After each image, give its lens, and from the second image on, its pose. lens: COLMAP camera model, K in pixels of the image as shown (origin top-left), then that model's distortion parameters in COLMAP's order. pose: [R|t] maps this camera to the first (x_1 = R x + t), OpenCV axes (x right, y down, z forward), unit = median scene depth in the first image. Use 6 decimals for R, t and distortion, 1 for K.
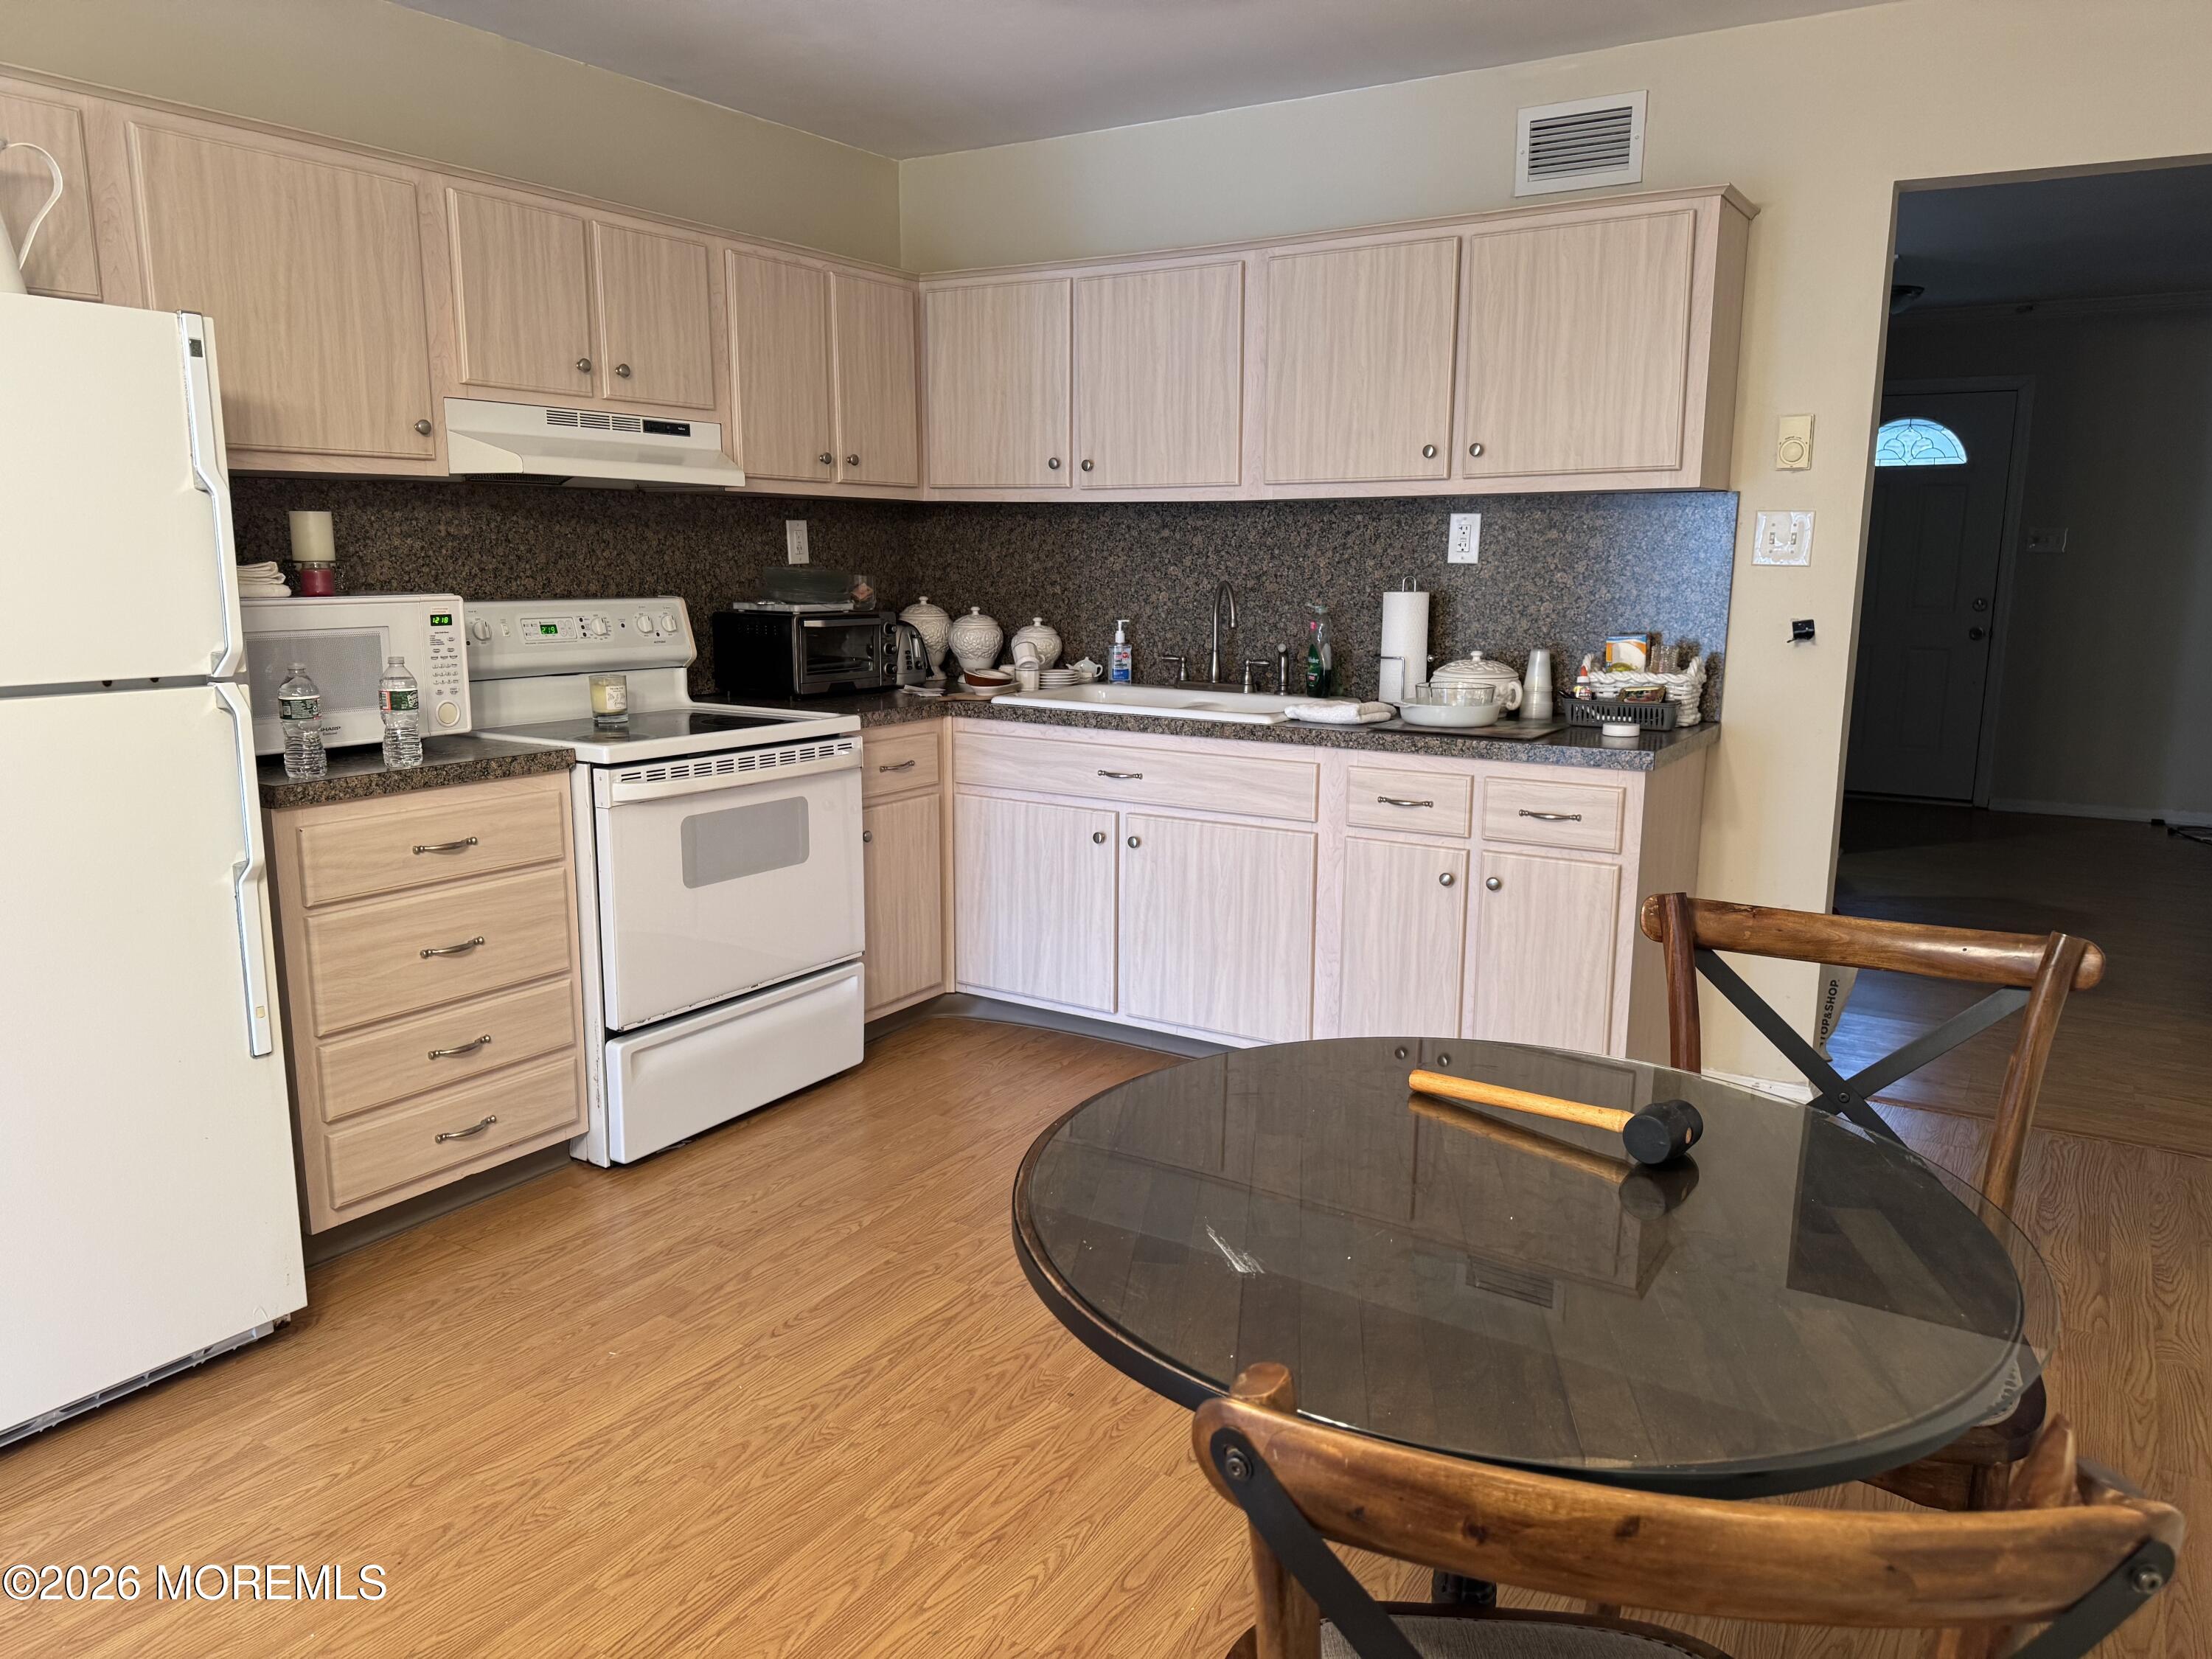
lens RADIAL K [[1562.8, 0, 1106.0], [0, 1562.8, 829.5], [0, 0, 1]] dist [0.143342, -0.211334]
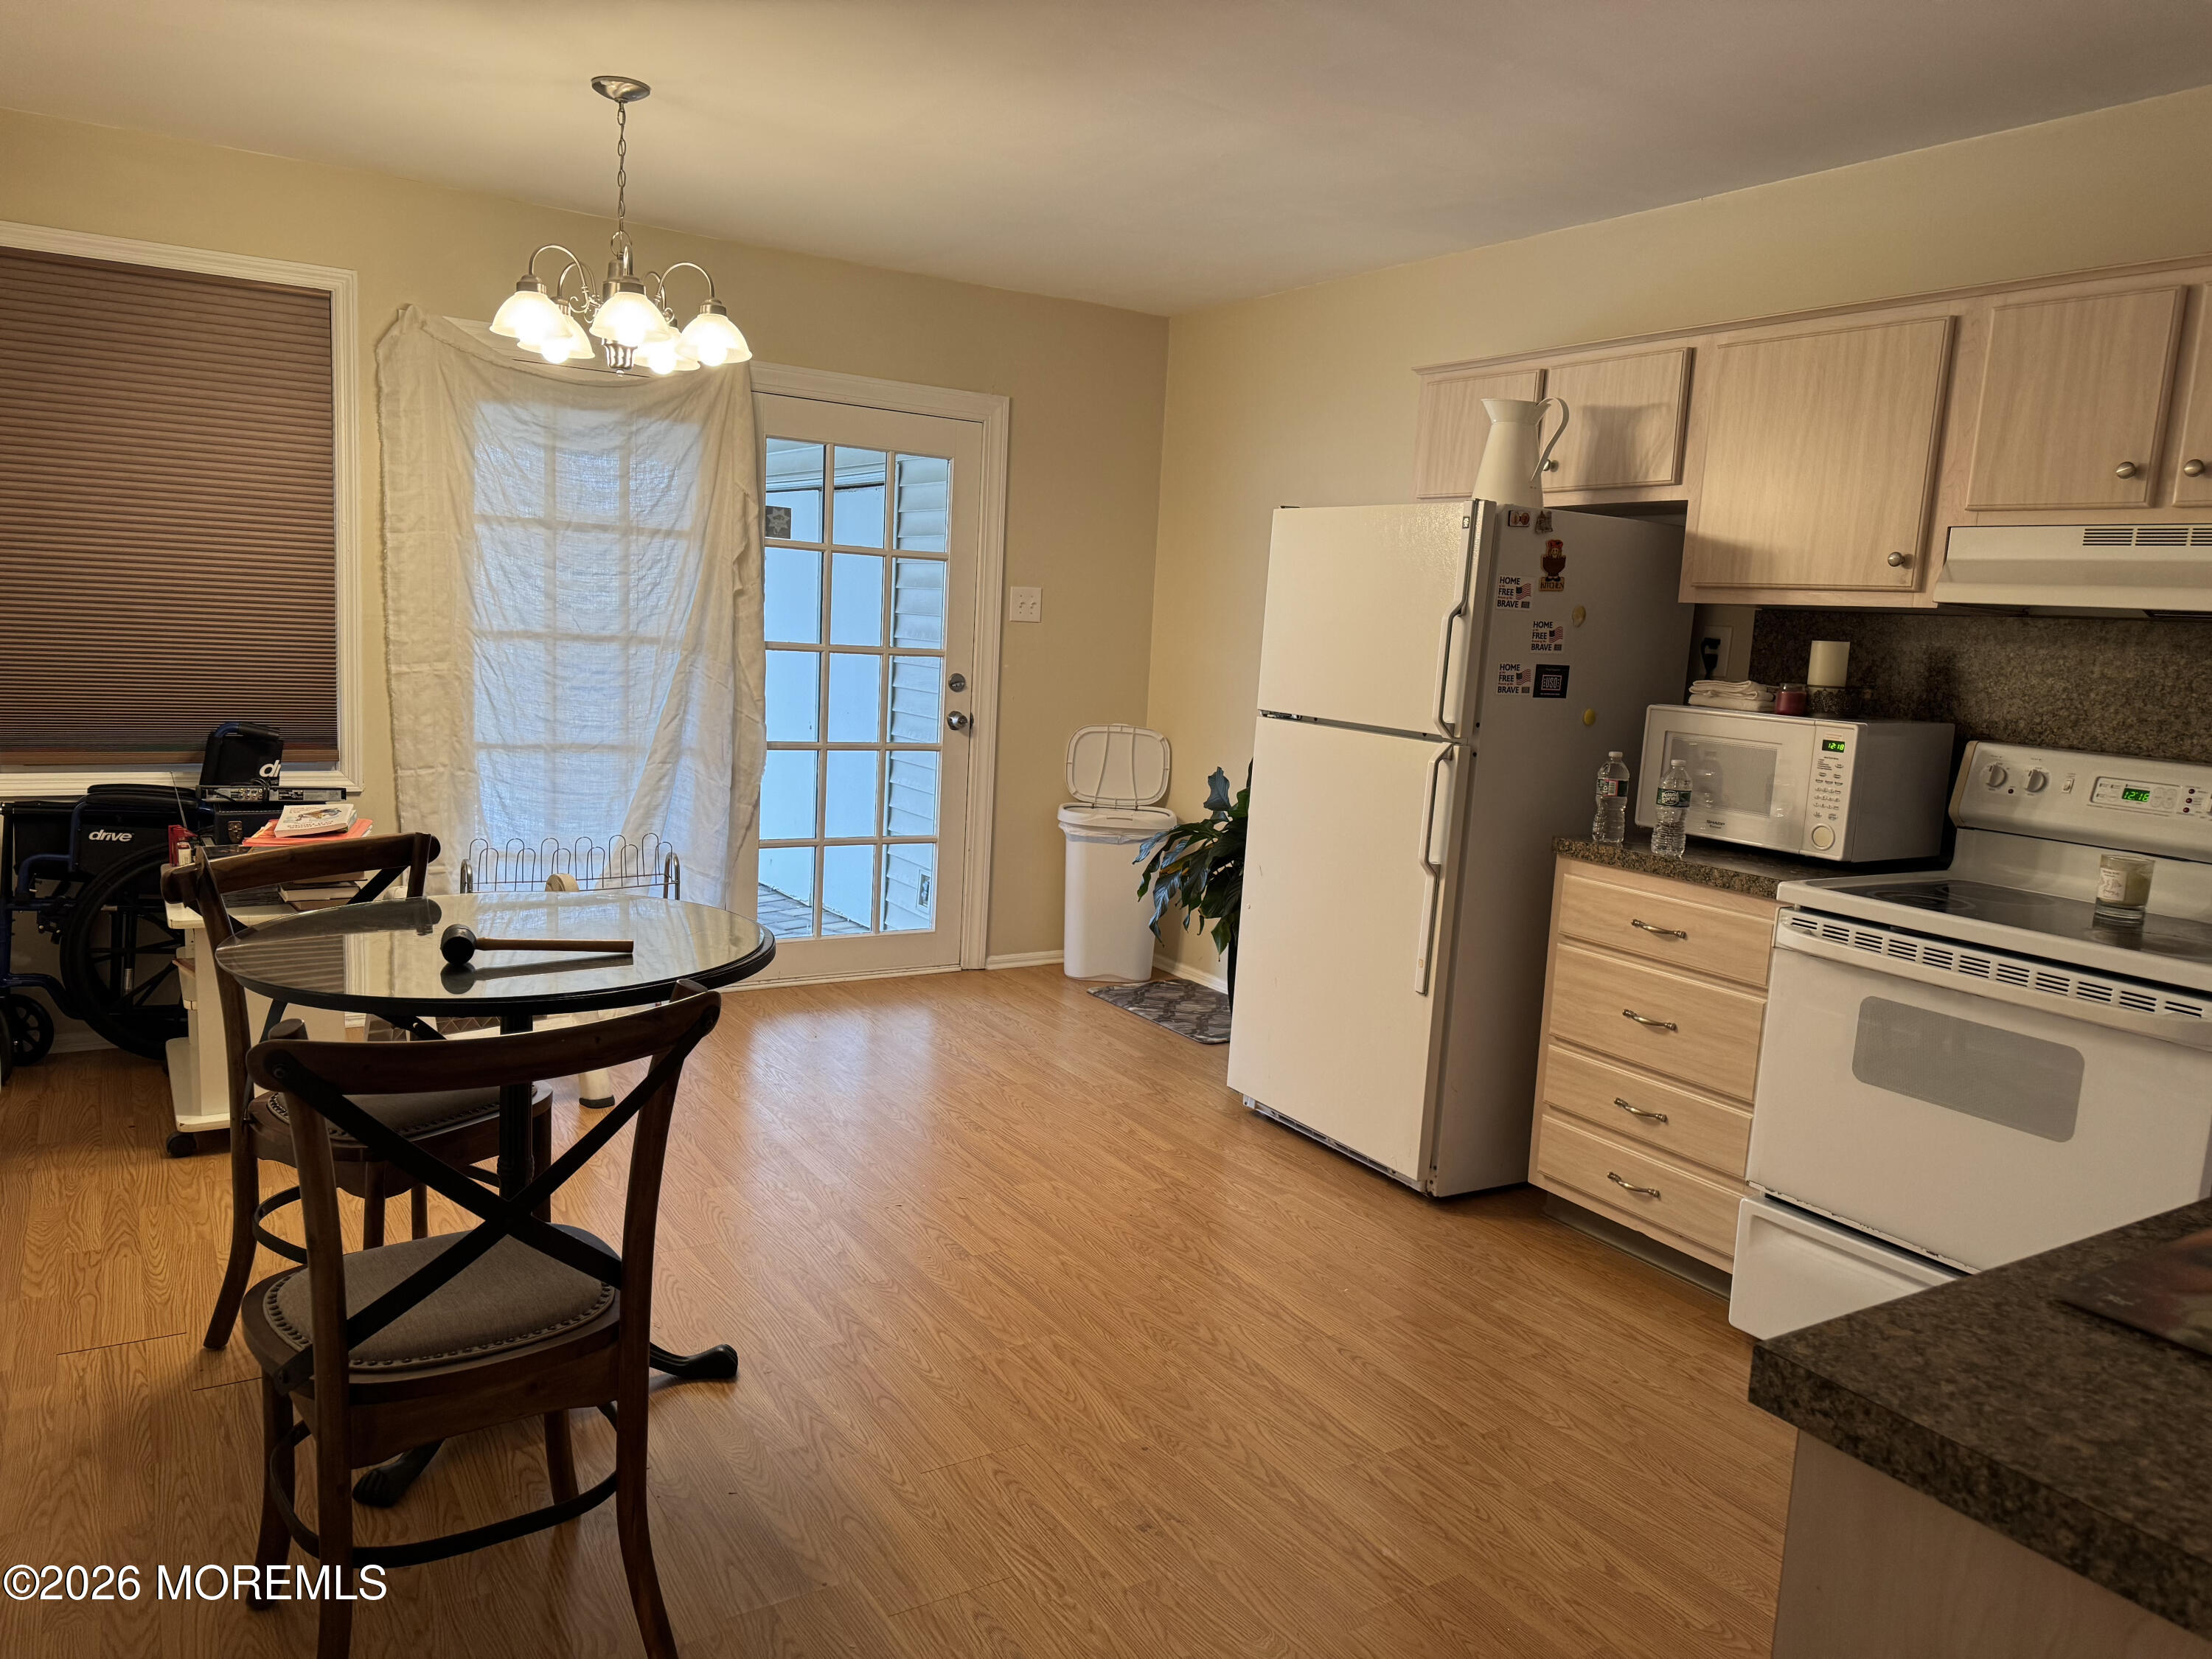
lens RADIAL K [[1562.8, 0, 1106.0], [0, 1562.8, 829.5], [0, 0, 1]] dist [0.143342, -0.211334]
pose [[-0.434829, 0.096550, -0.895322, 0.680455], [-0.215762, 0.954105, 0.207678, -0.186364], [0.874283, 0.283481, -0.394041, 0.981773]]
